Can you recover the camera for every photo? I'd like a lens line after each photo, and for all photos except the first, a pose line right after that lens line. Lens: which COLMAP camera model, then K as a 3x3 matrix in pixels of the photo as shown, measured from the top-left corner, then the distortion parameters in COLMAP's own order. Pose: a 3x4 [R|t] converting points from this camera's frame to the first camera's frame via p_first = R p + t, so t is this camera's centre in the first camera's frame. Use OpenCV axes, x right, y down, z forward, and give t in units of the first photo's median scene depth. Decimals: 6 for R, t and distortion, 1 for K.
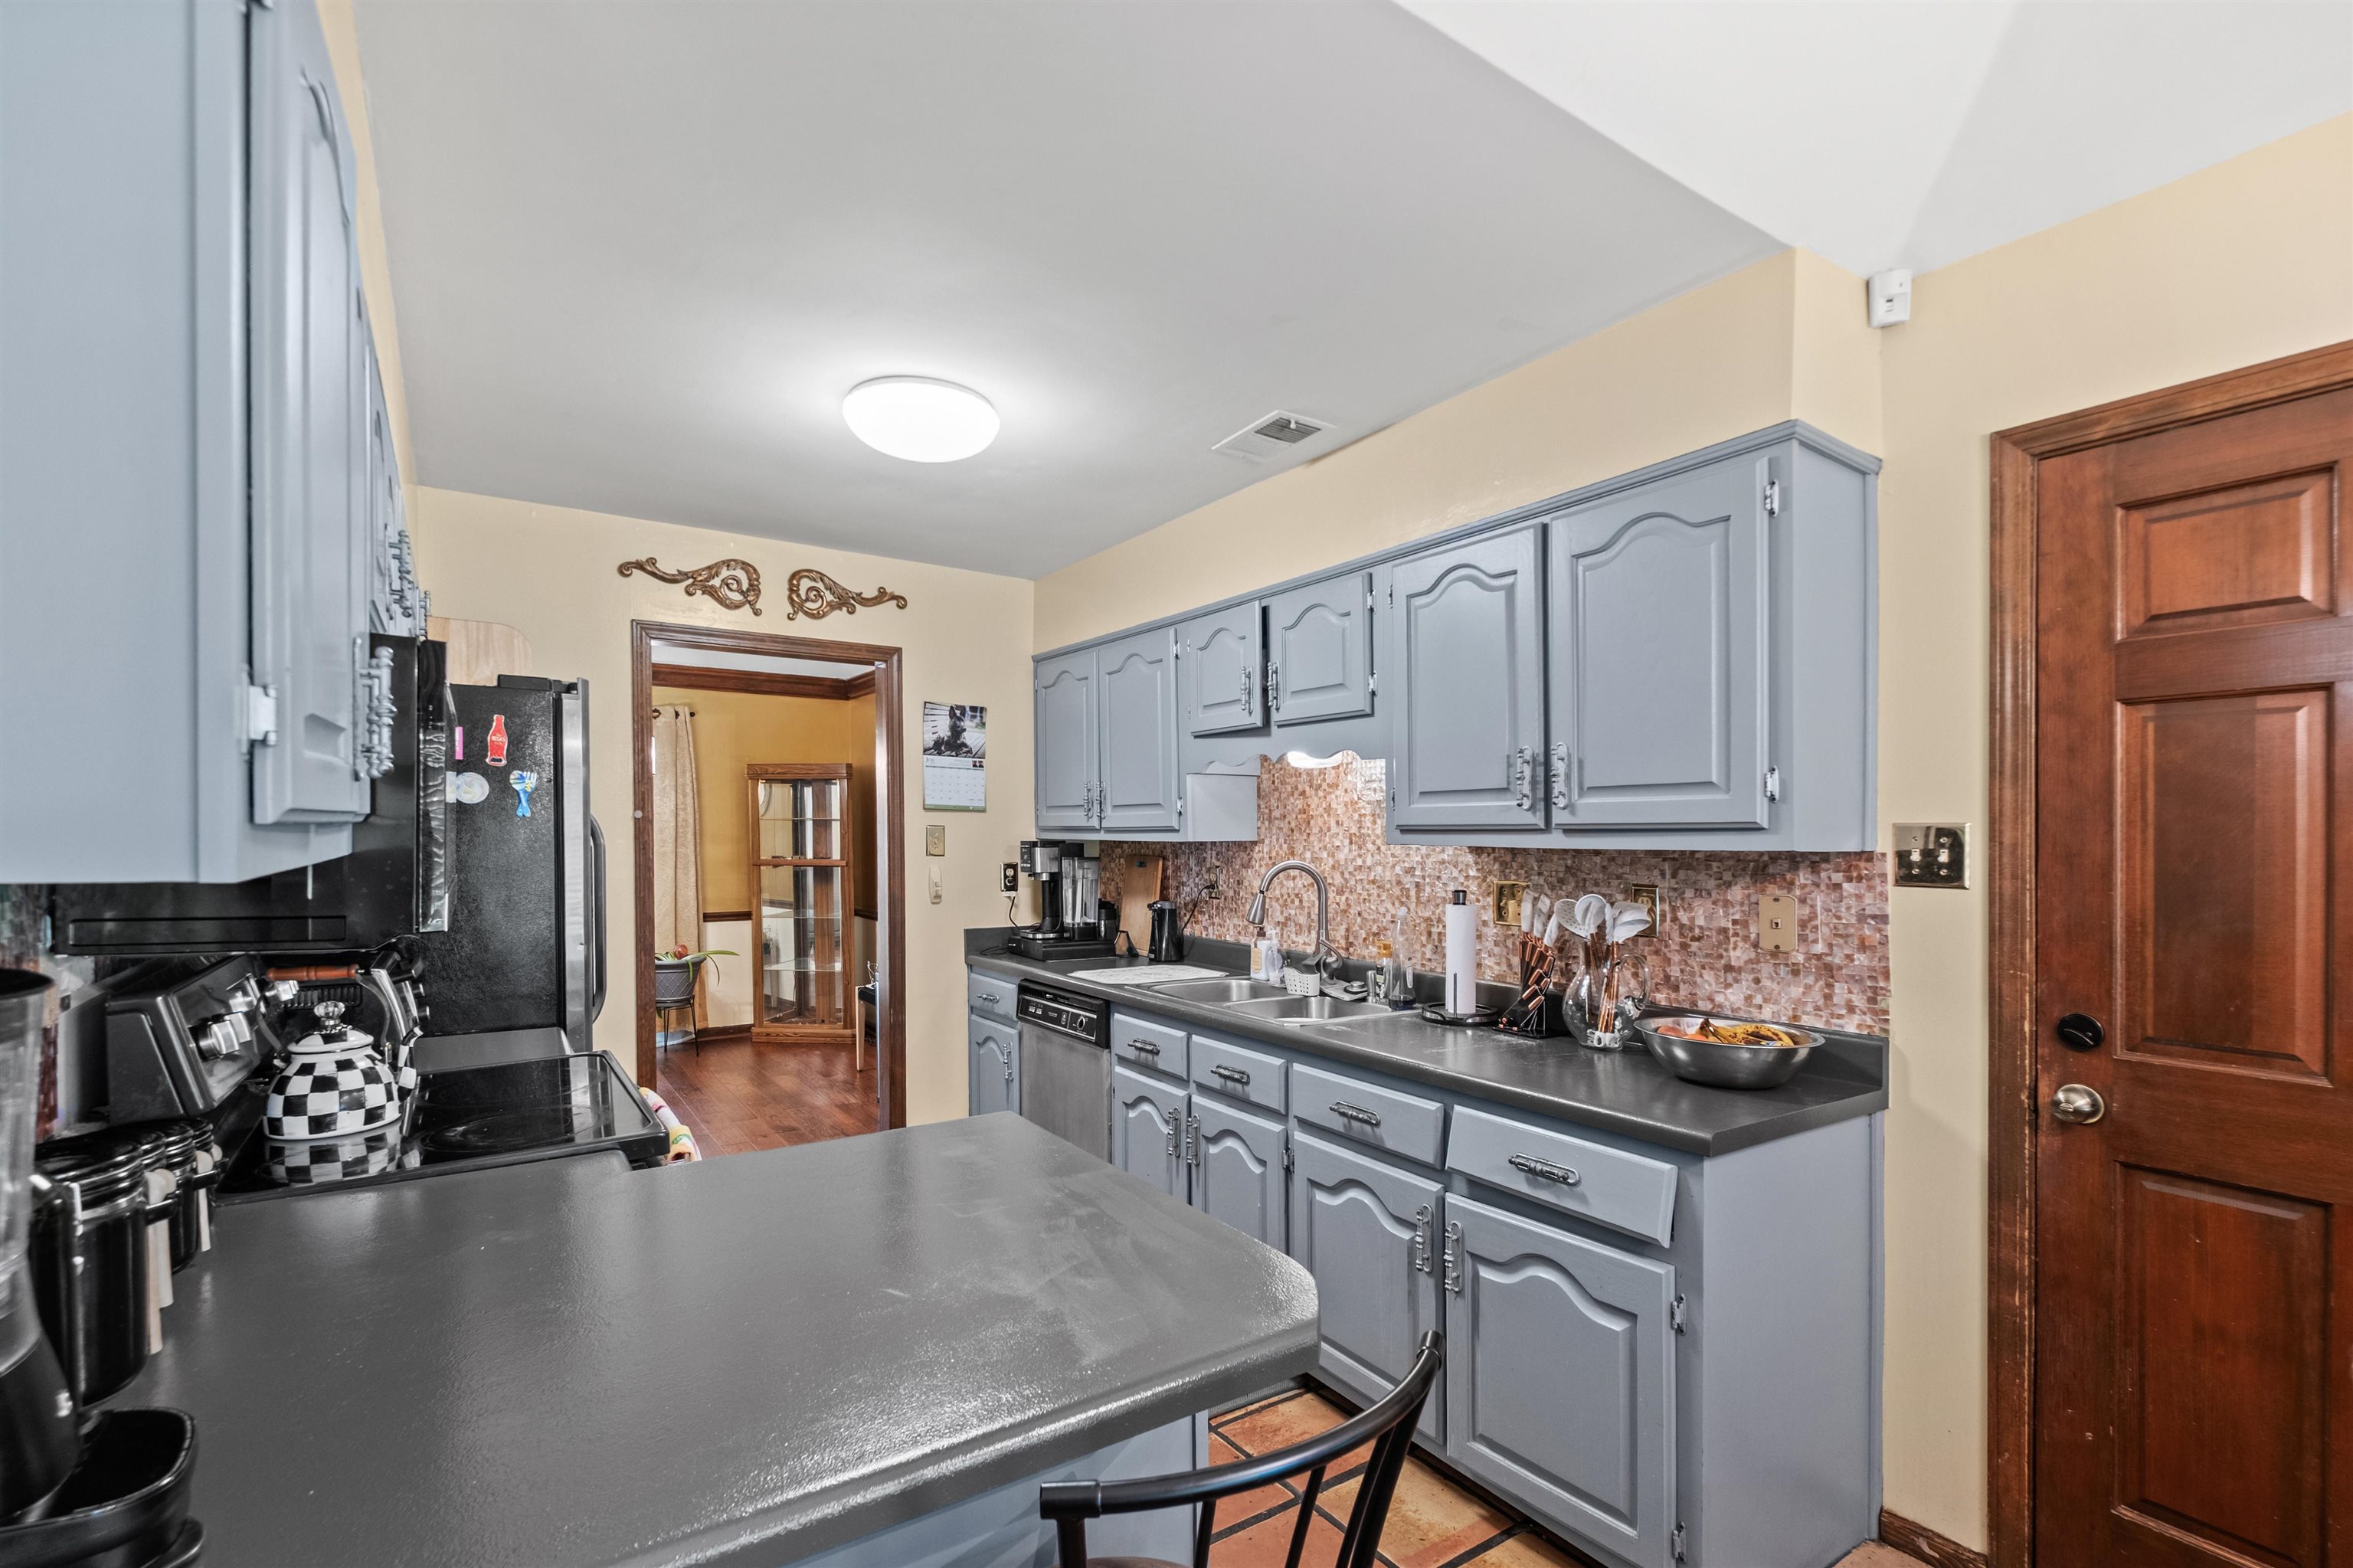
lens RADIAL K [[1075.0, 0, 1162.8], [0, 1075.0, 842.9], [0, 0, 1]] dist [0.014468, -0.010559]
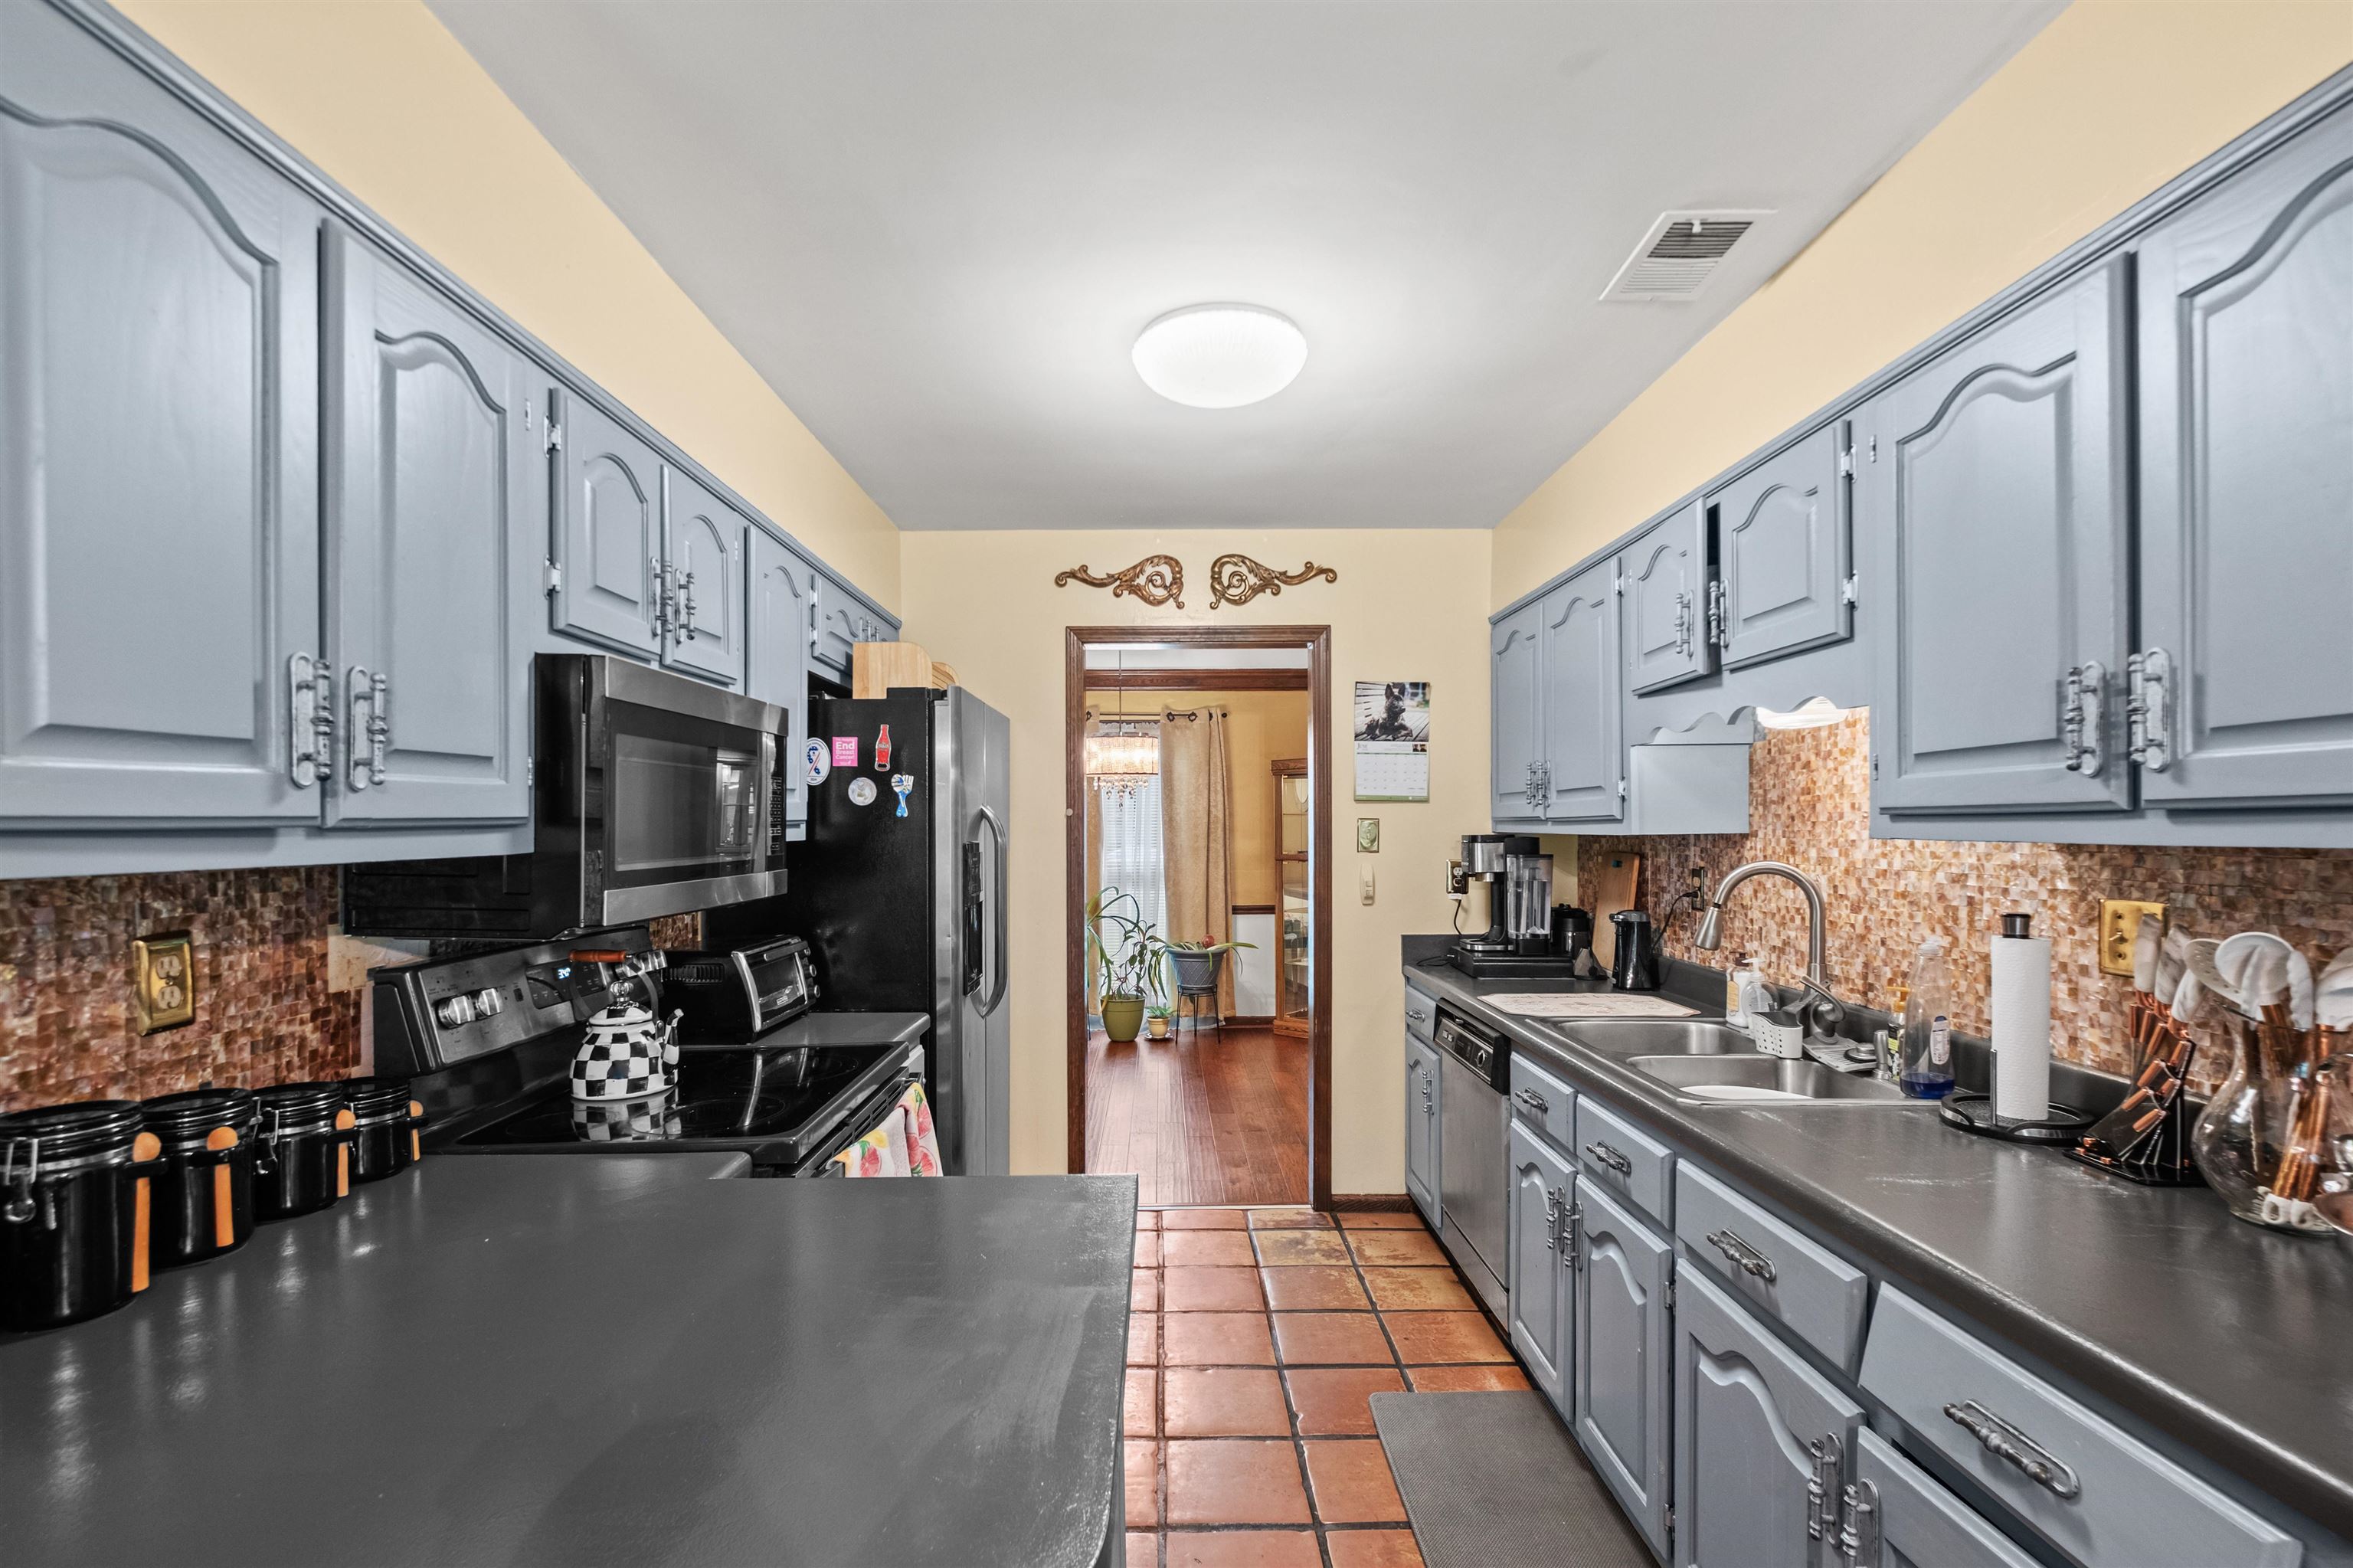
lens RADIAL K [[1075.0, 0, 1162.8], [0, 1075.0, 842.9], [0, 0, 1]] dist [0.014468, -0.010559]
pose [[0.831772, -0.002039, -0.555114, 0.189845], [0.005397, 0.999976, 0.004414, -0.000913], [0.555091, -0.006668, 0.831763, 0.203749]]
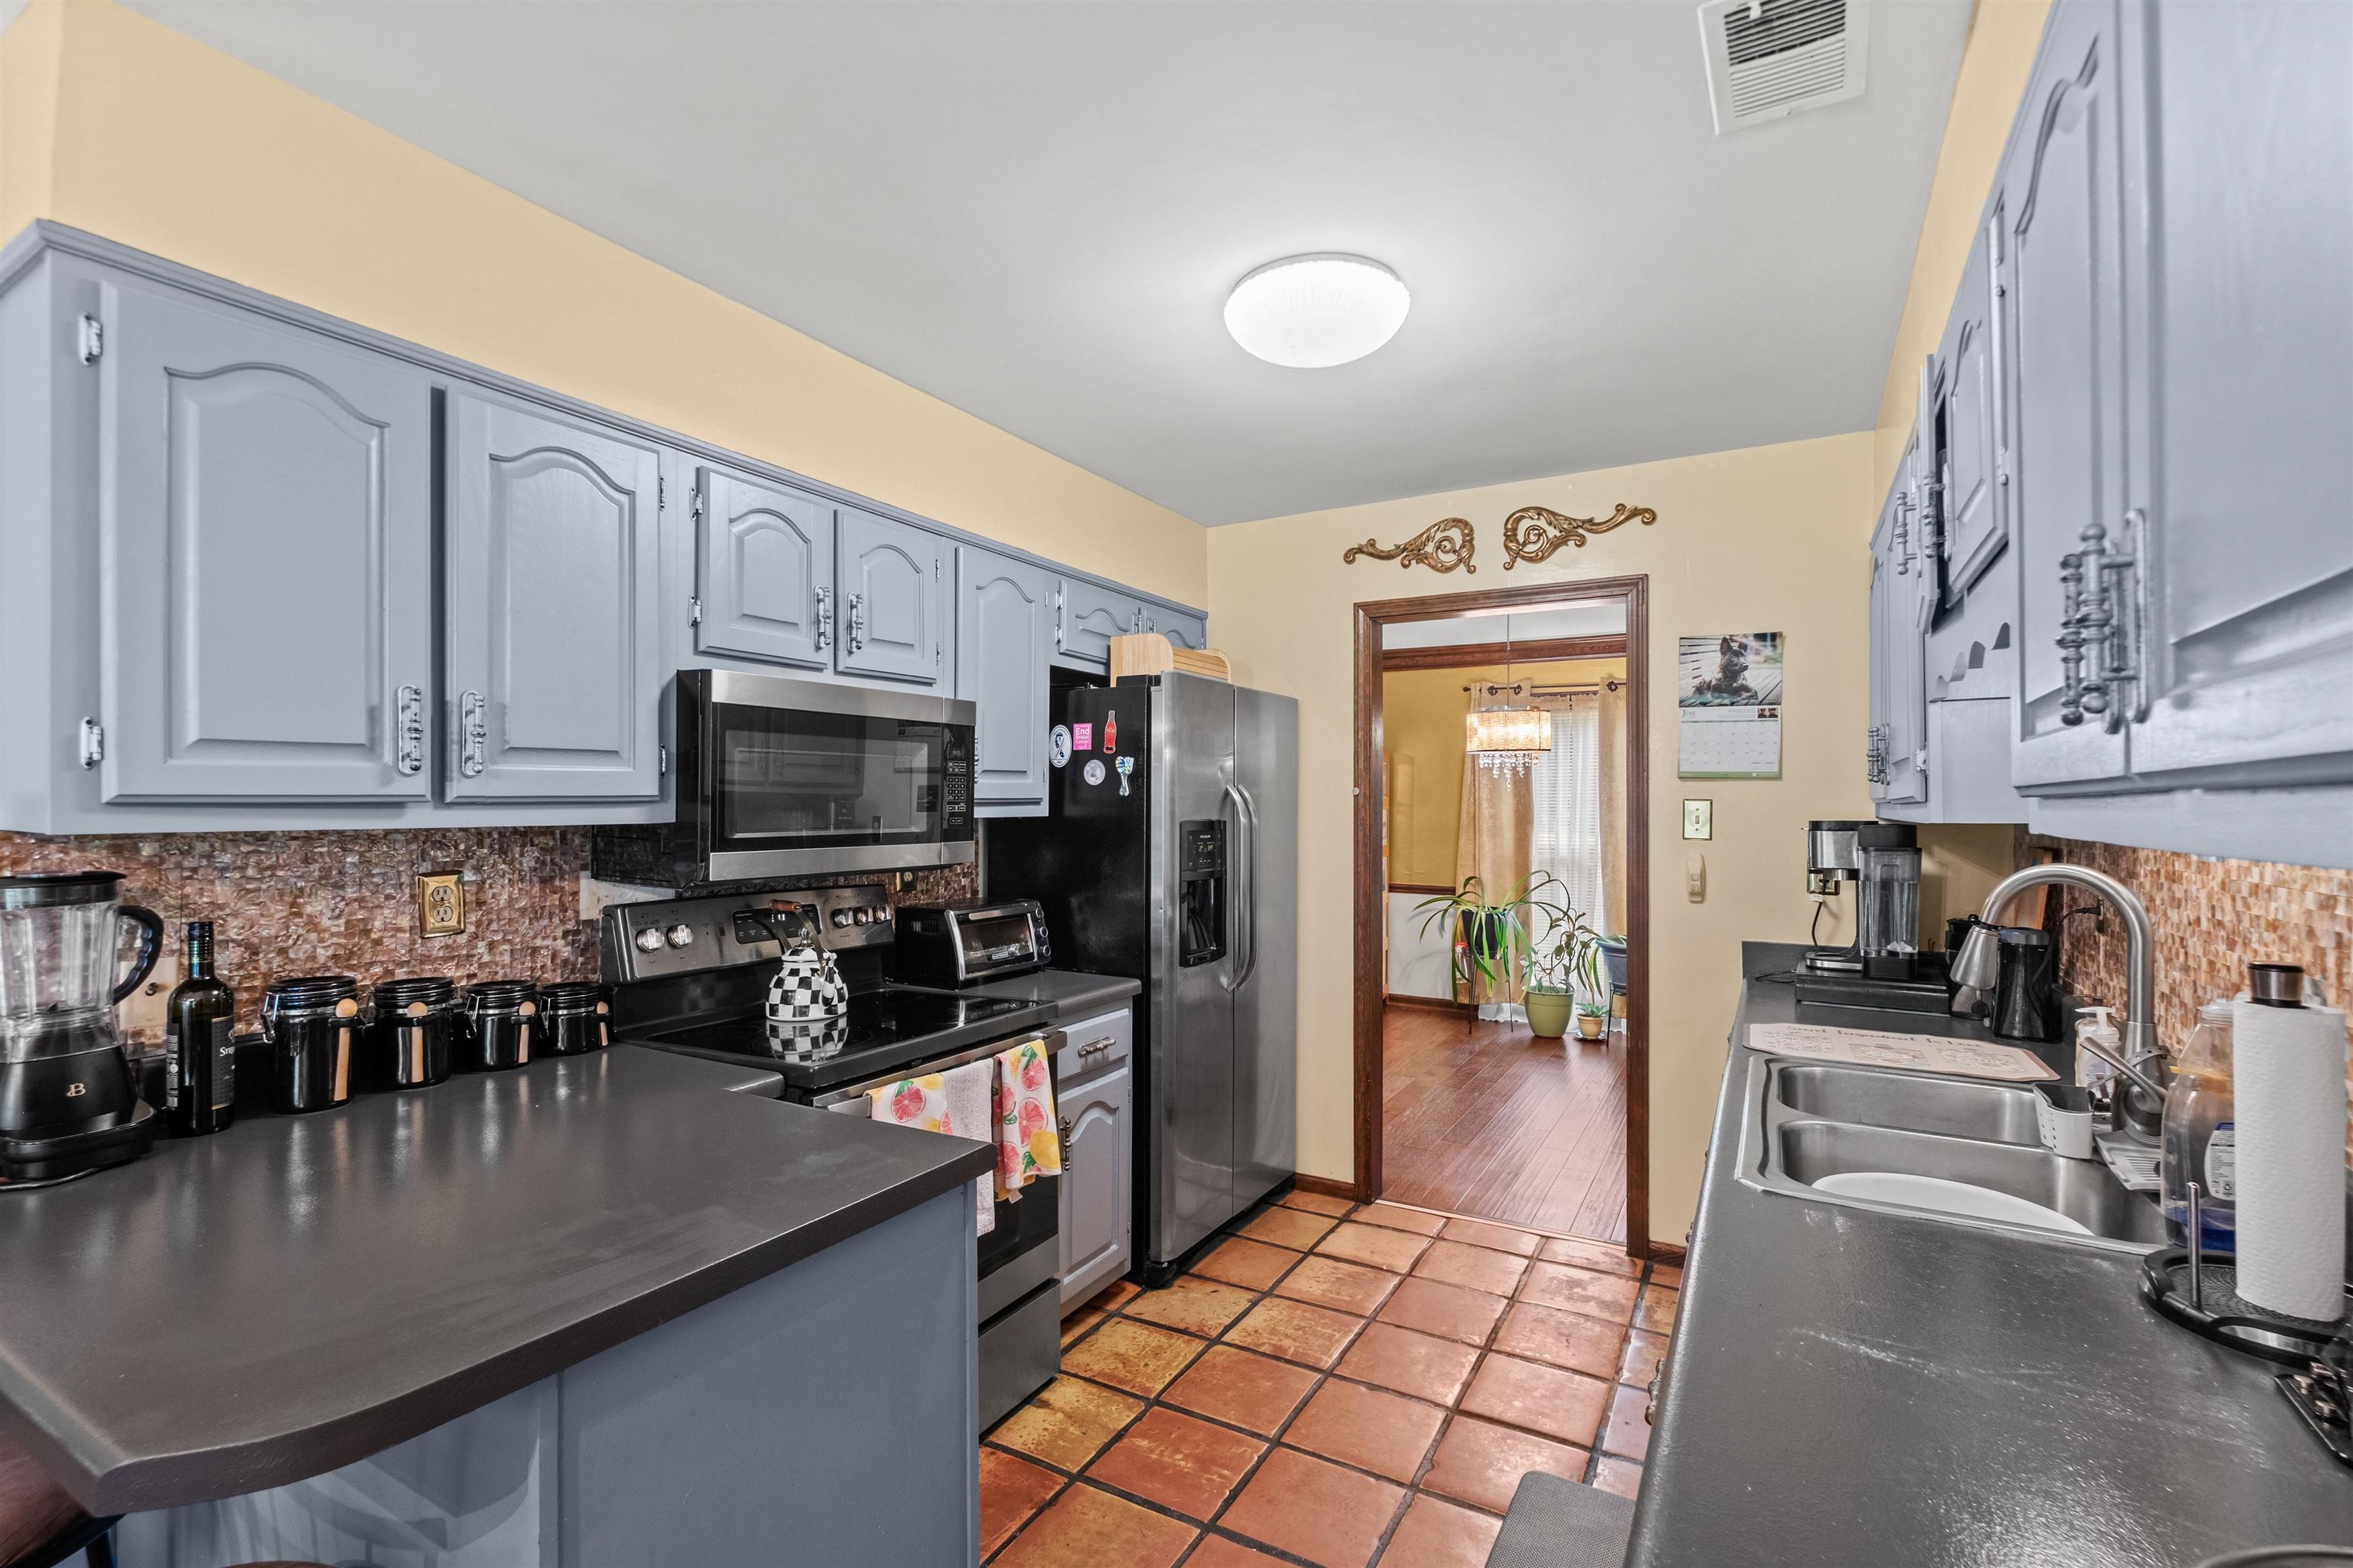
lens RADIAL K [[1049.6, 0, 1166.4], [0, 1049.6, 806.5], [0, 0, 1]] dist [0.010285, -0.007691]
pose [[0.438736, -0.003878, -0.898608, 0.380416], [-0.008134, 0.999933, -0.008287, -0.002675], [0.898579, 0.010945, 0.438675, 0.451763]]
